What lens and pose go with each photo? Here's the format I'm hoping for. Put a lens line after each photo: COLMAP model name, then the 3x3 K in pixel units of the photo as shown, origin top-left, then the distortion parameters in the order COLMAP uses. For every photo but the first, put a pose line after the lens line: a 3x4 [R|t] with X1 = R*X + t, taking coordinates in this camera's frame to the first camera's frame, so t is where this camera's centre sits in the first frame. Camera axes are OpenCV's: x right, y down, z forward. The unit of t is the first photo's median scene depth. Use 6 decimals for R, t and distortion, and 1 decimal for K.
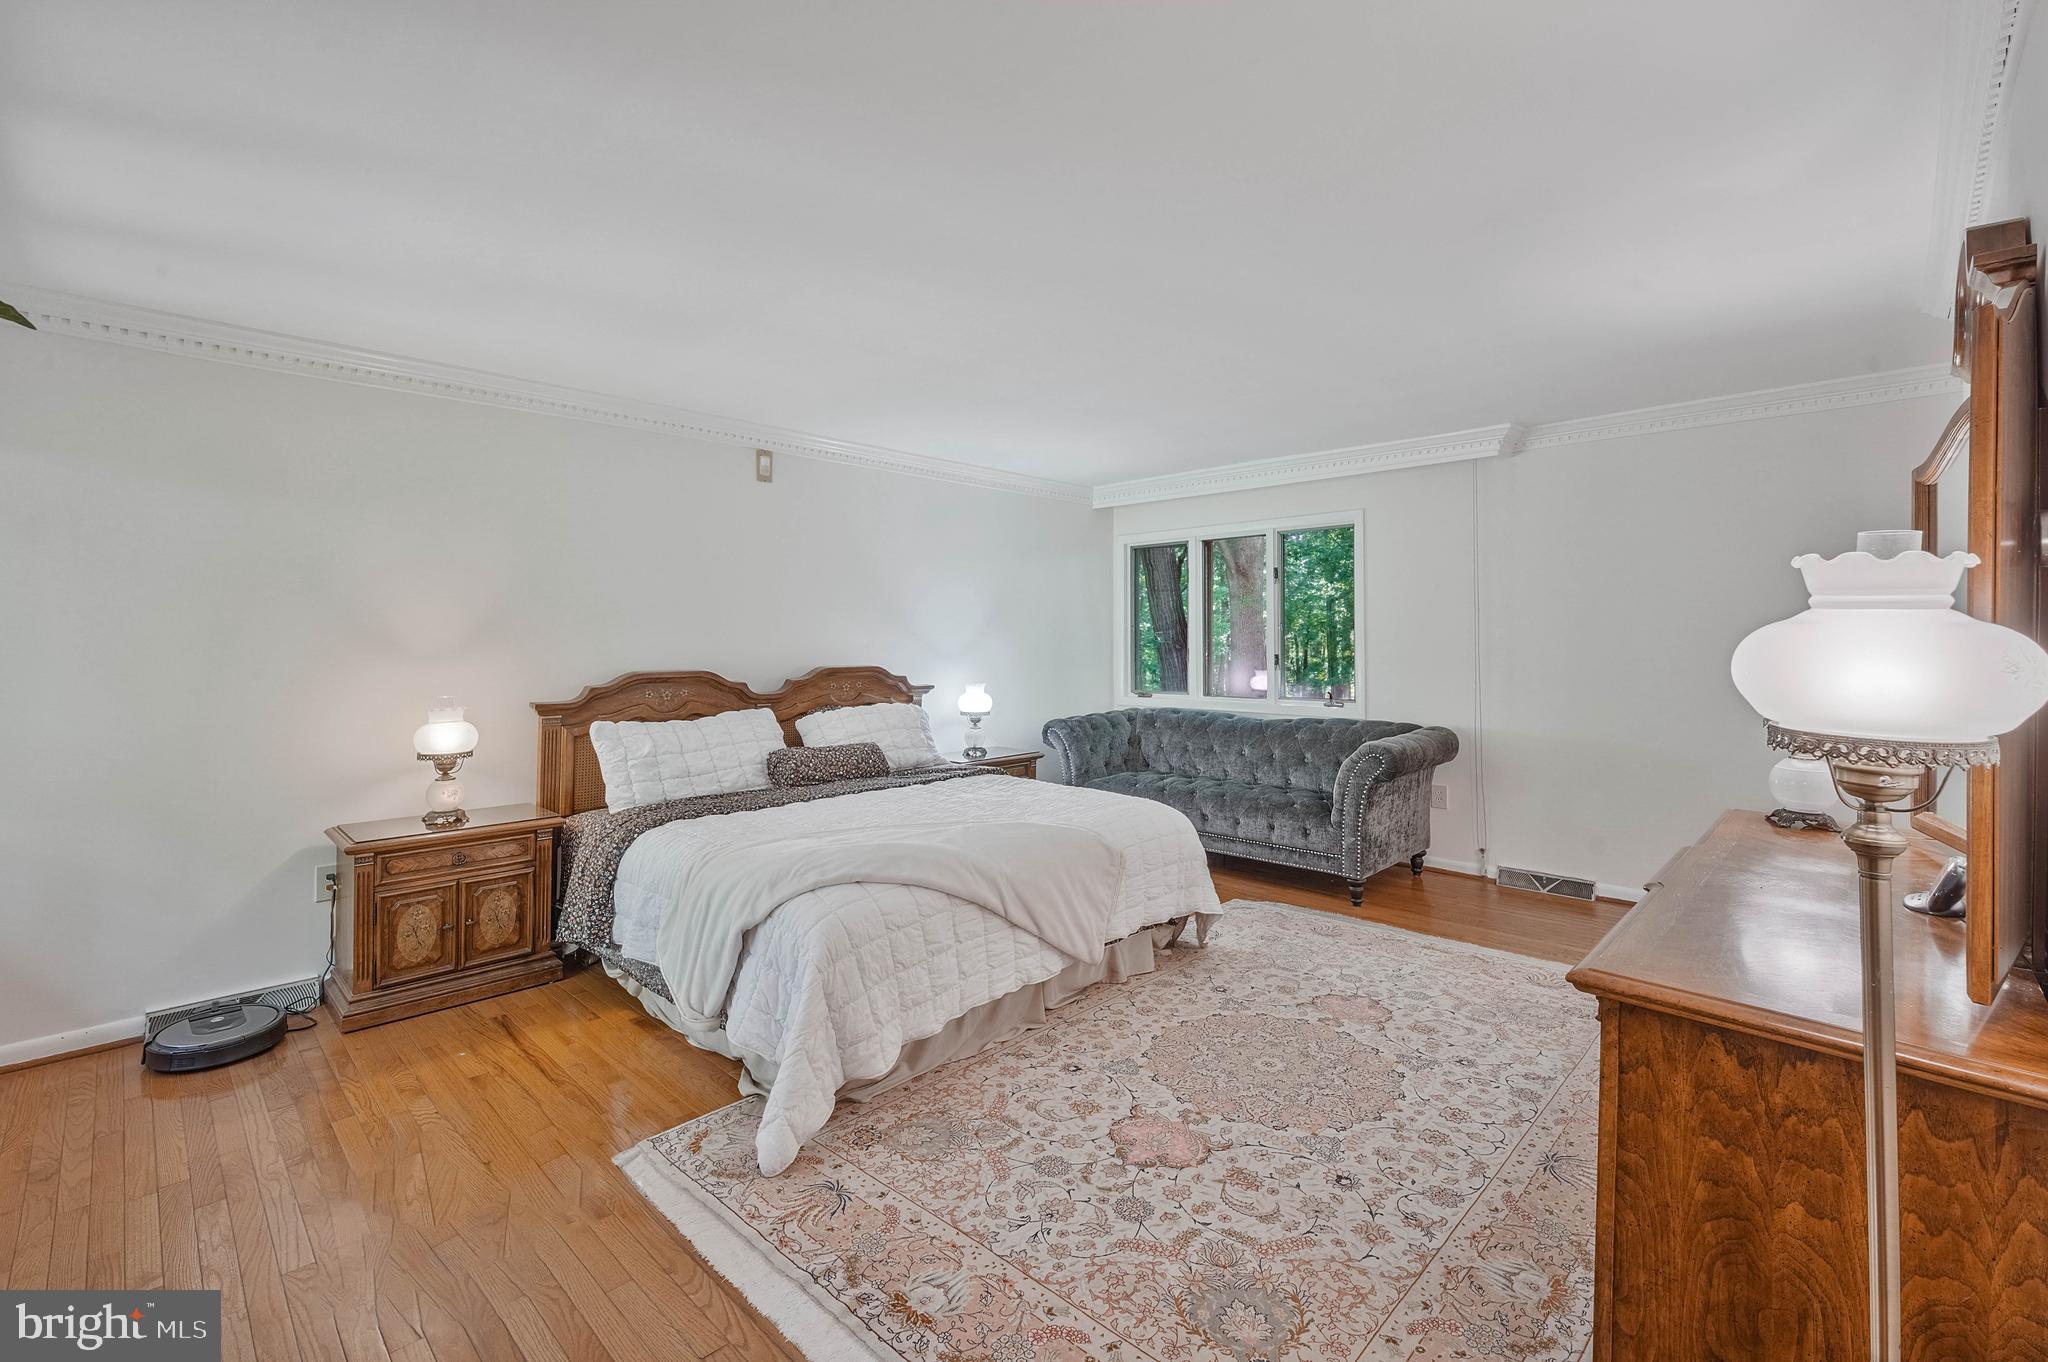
lens RADIAL K [[864.9, 0, 1022.7], [0, 864.9, 671.8], [0, 0, 1]] dist [-0.000035, -0.000333]
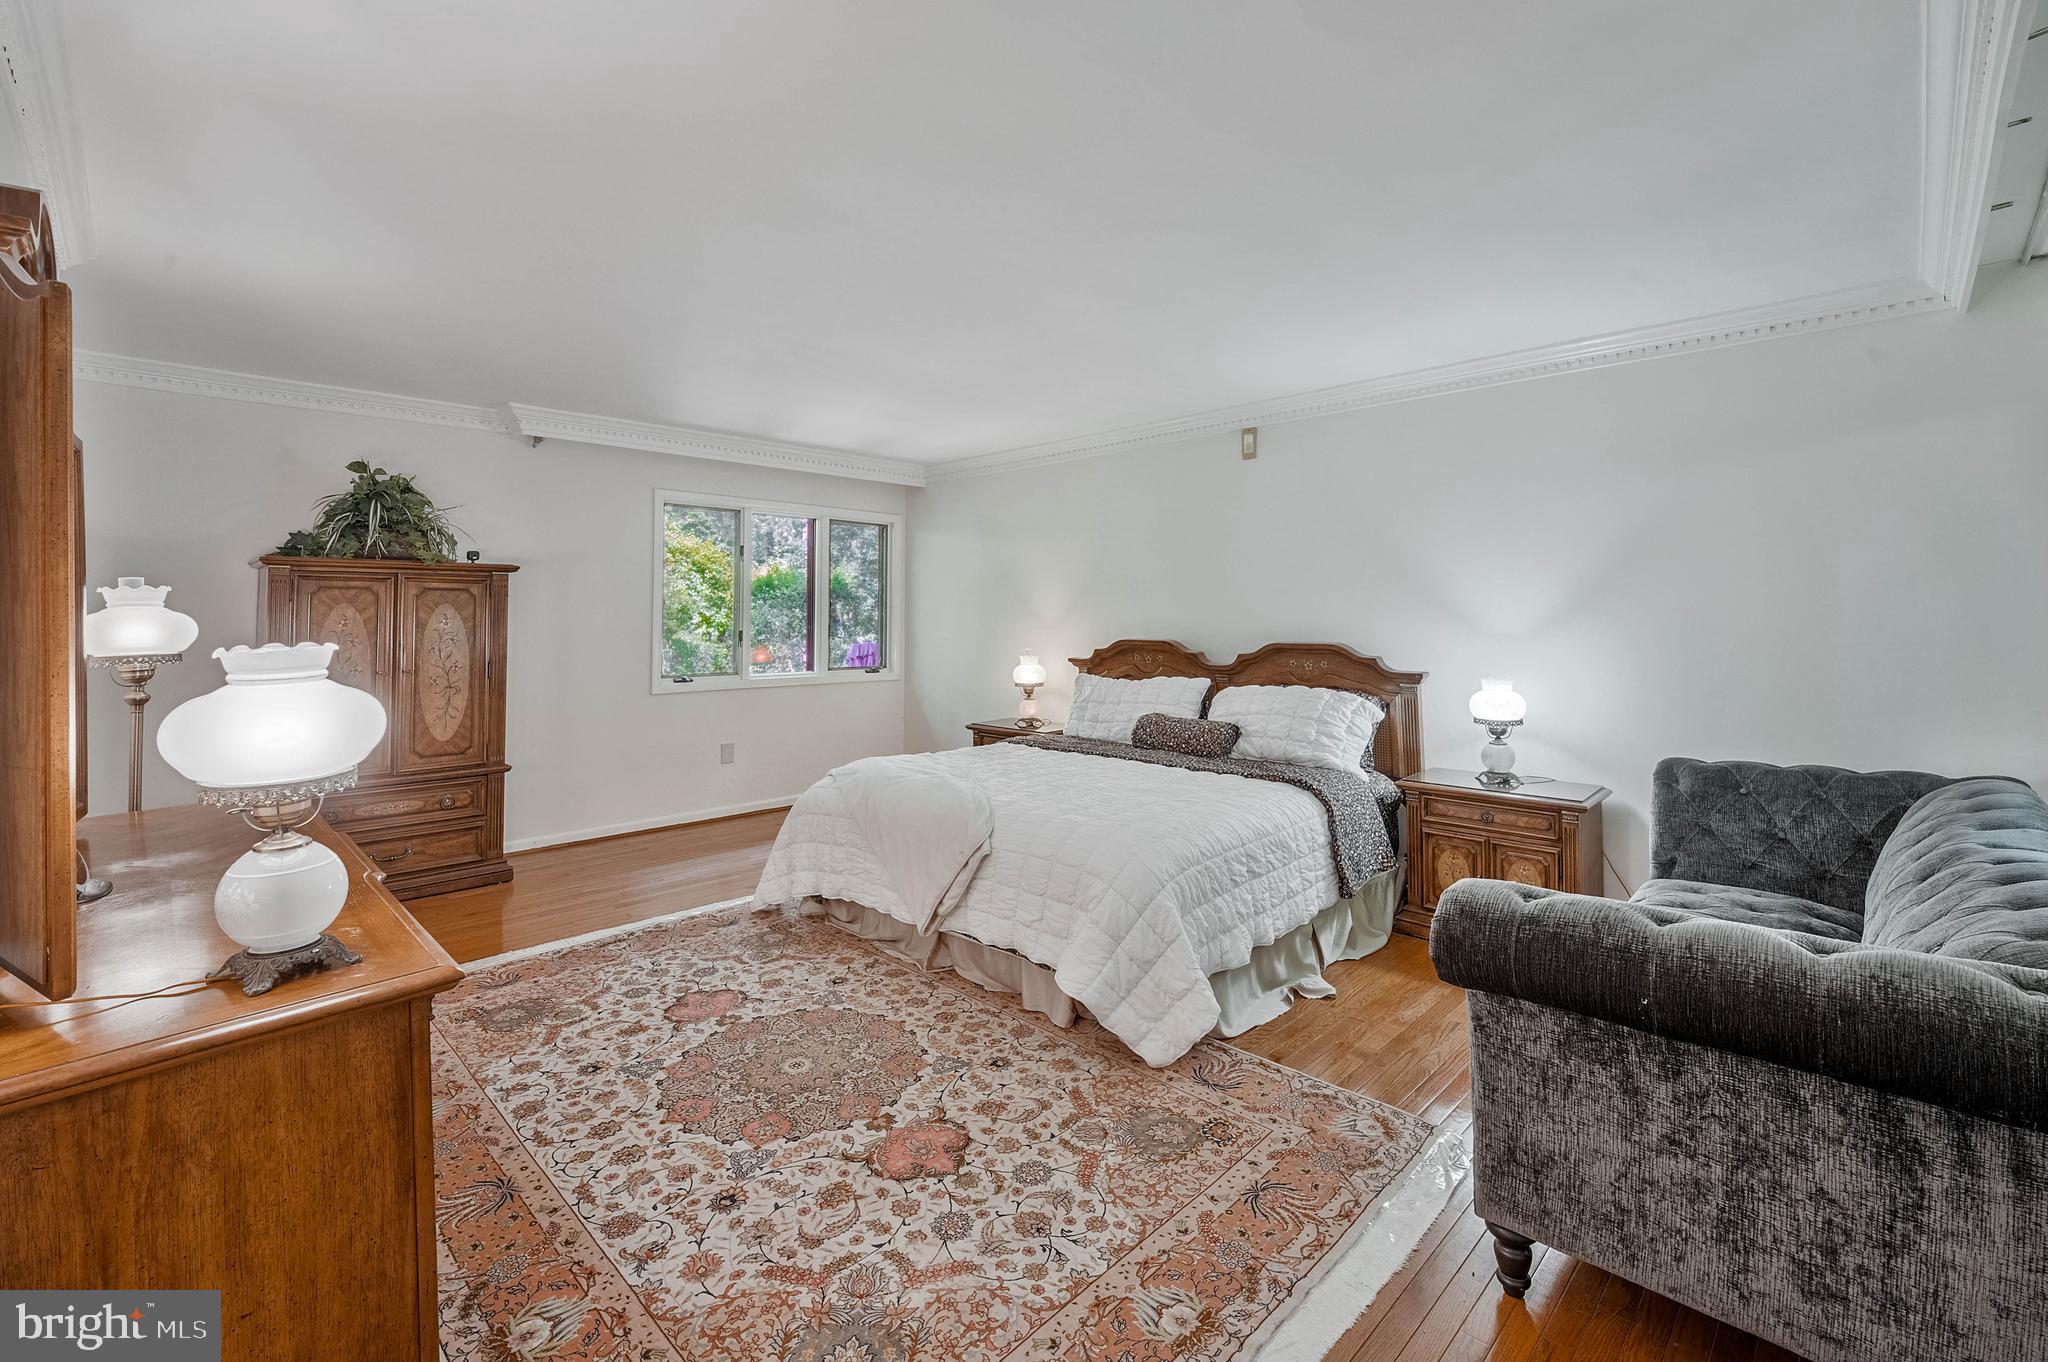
lens RADIAL K [[893.1, 0, 1050.6], [0, 893.1, 641.3], [0, 0, 1]] dist [0.009876, -0.000358]
pose [[0.016508, 0.031935, -0.999354, 1.347508], [-0.034197, 0.998923, 0.031356, -0.052887], [0.999279, 0.033657, 0.017583, 1.338082]]
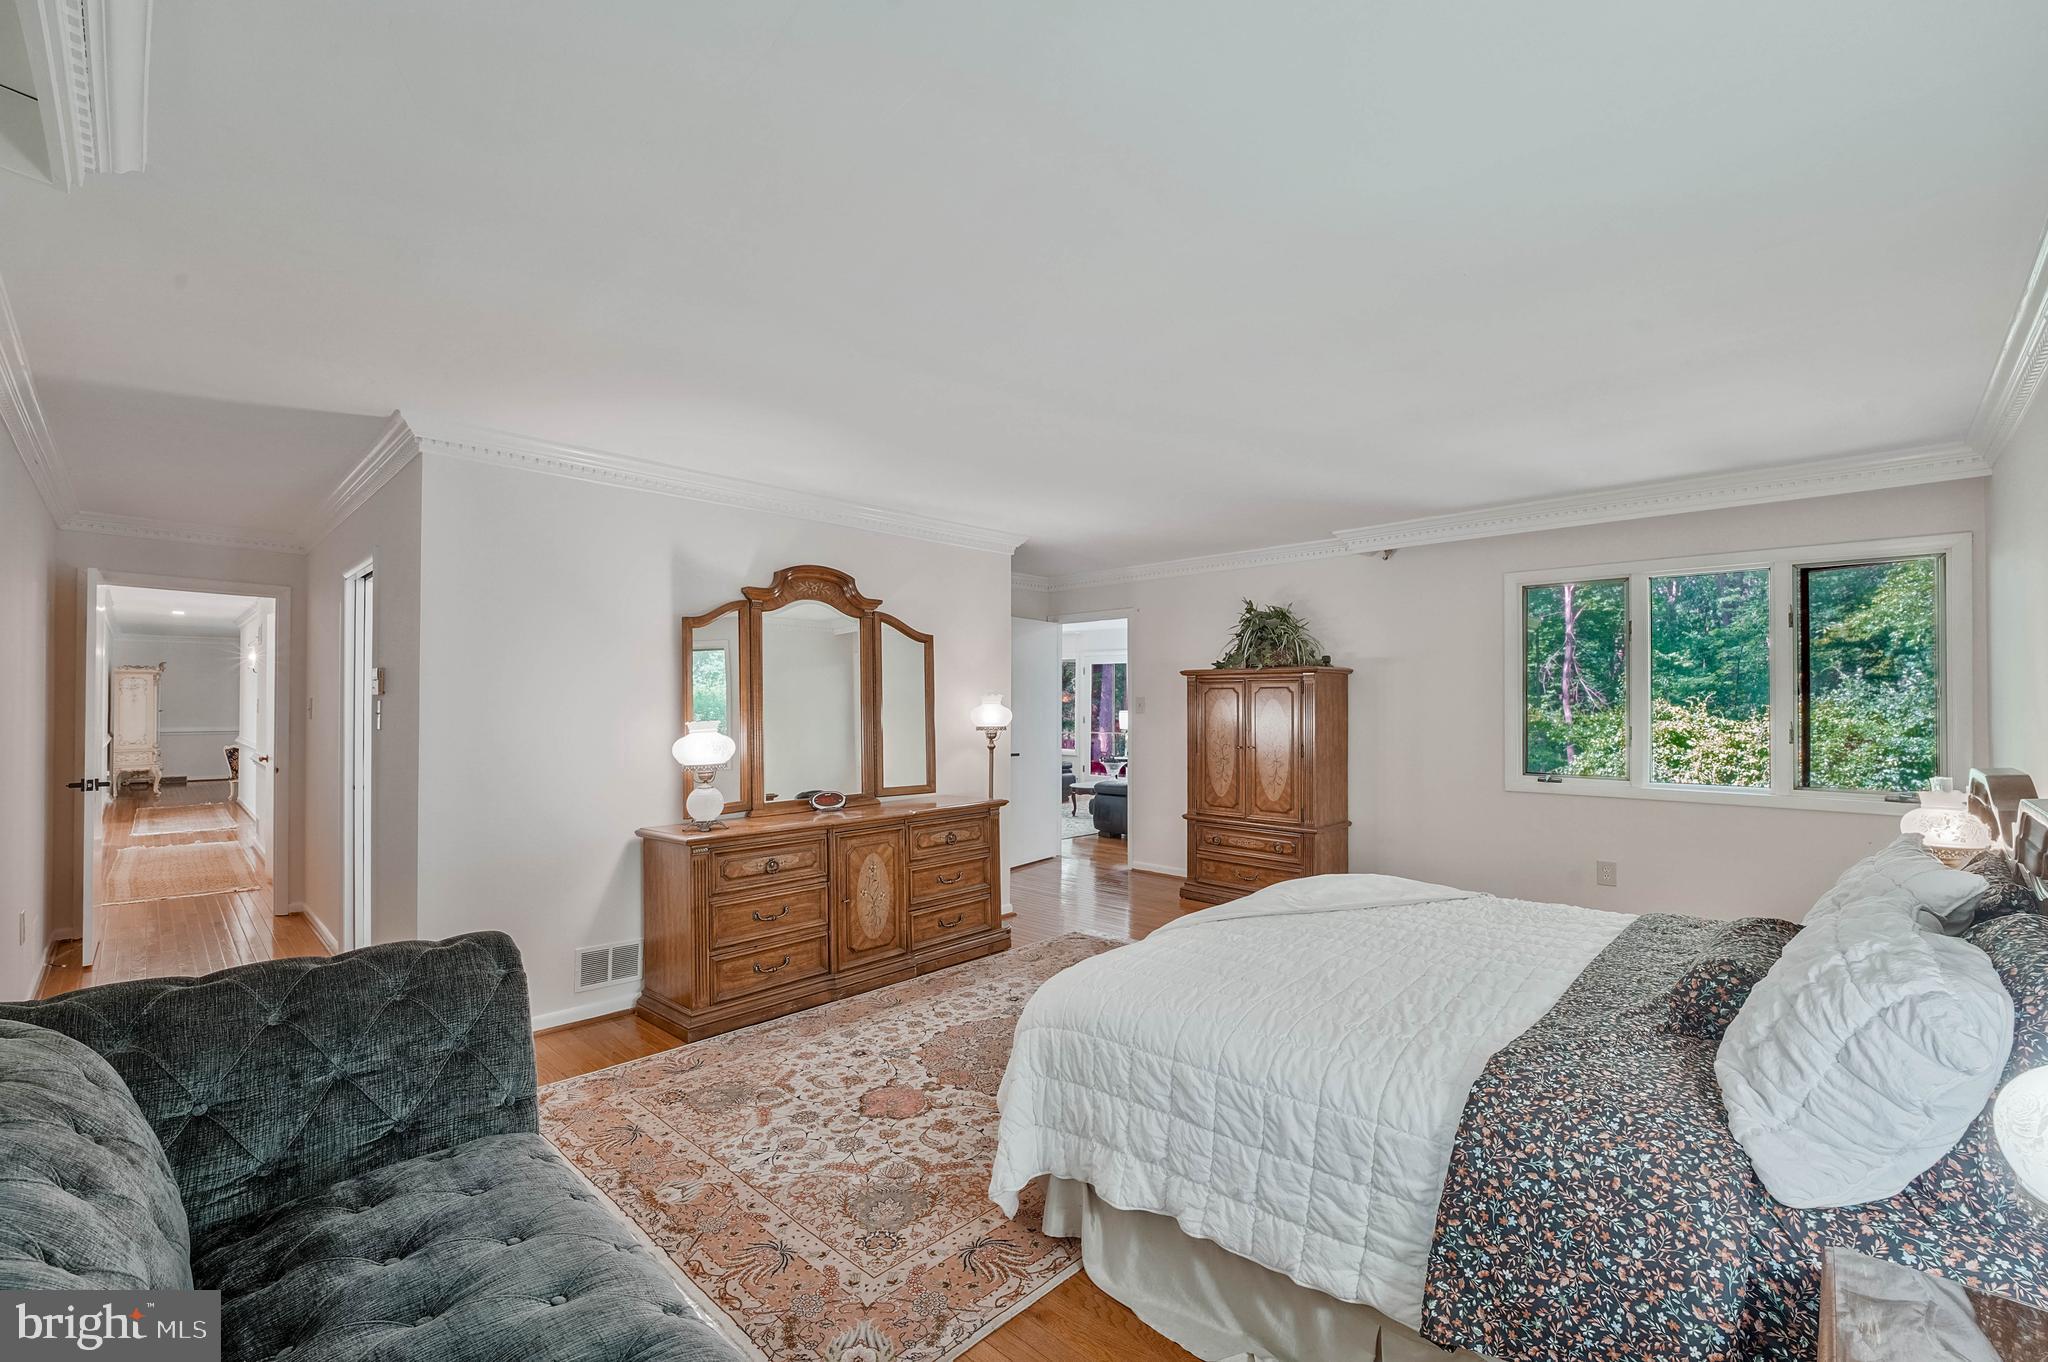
lens RADIAL K [[872.9, 0, 1024.3], [0, 872.9, 690.7], [0, 0, 1]] dist [-0.001551, -0.000280]
pose [[-0.999938, 0.009354, -0.006004, 0.297968], [0.009215, 0.999696, 0.022851, -0.104762], [0.006216, 0.022794, -0.999721, 2.420789]]
